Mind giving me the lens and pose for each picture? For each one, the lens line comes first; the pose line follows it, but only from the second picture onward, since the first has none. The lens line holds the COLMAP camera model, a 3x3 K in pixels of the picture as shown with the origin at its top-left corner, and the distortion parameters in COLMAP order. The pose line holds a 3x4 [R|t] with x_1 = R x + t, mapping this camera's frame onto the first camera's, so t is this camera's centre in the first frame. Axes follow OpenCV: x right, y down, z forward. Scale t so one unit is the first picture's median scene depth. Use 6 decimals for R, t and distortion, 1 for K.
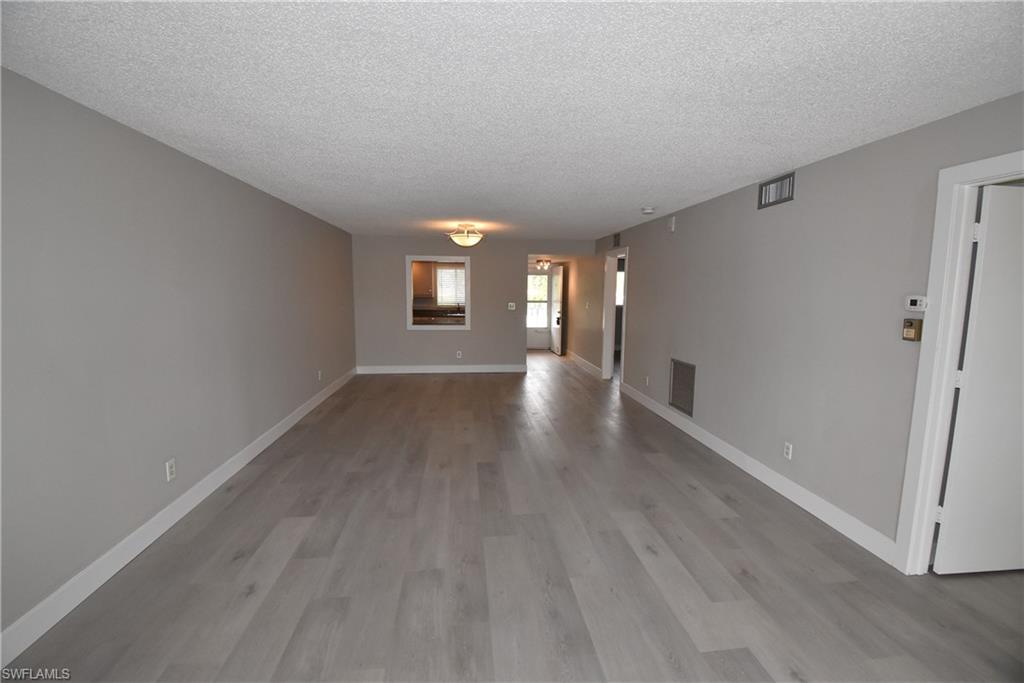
lens RADIAL K [[459.6, 0, 512.4], [0, 459.6, 344.2], [0, 0, 1]] dist [-0.014033, -0.011325]
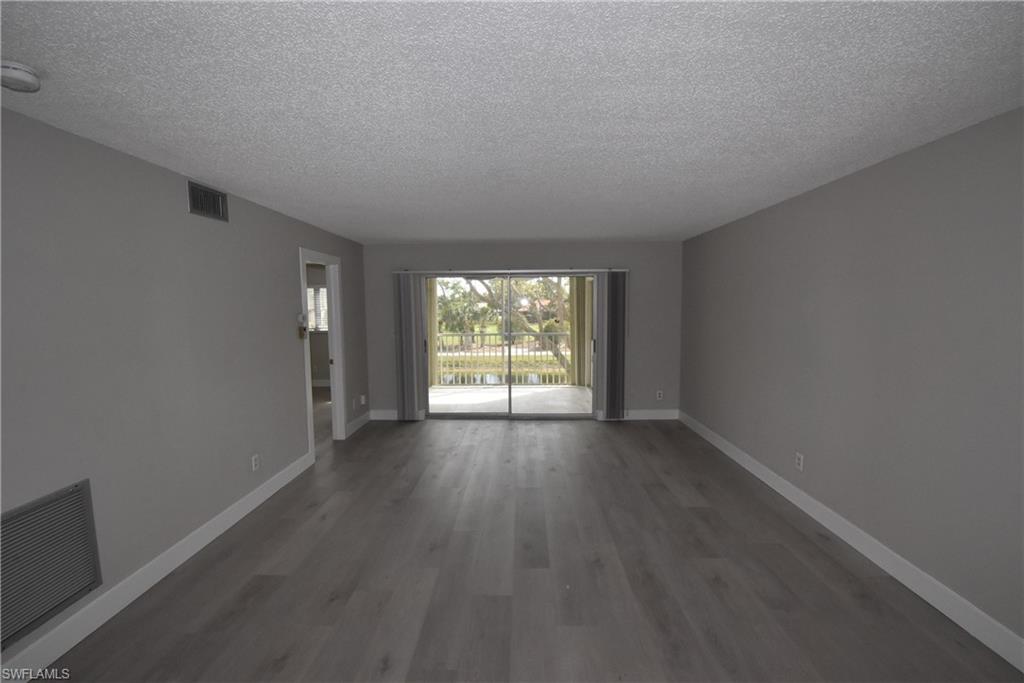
lens RADIAL K [[459.6, 0, 505.8], [0, 459.6, 345.7], [0, 0, 1]] dist [-0.014033, -0.011325]
pose [[-0.989556, -0.014797, 0.143389, -0.088146], [0.015076, 0.978639, 0.205033, -0.172962], [-0.143360, 0.205054, -0.968195, 1.341248]]
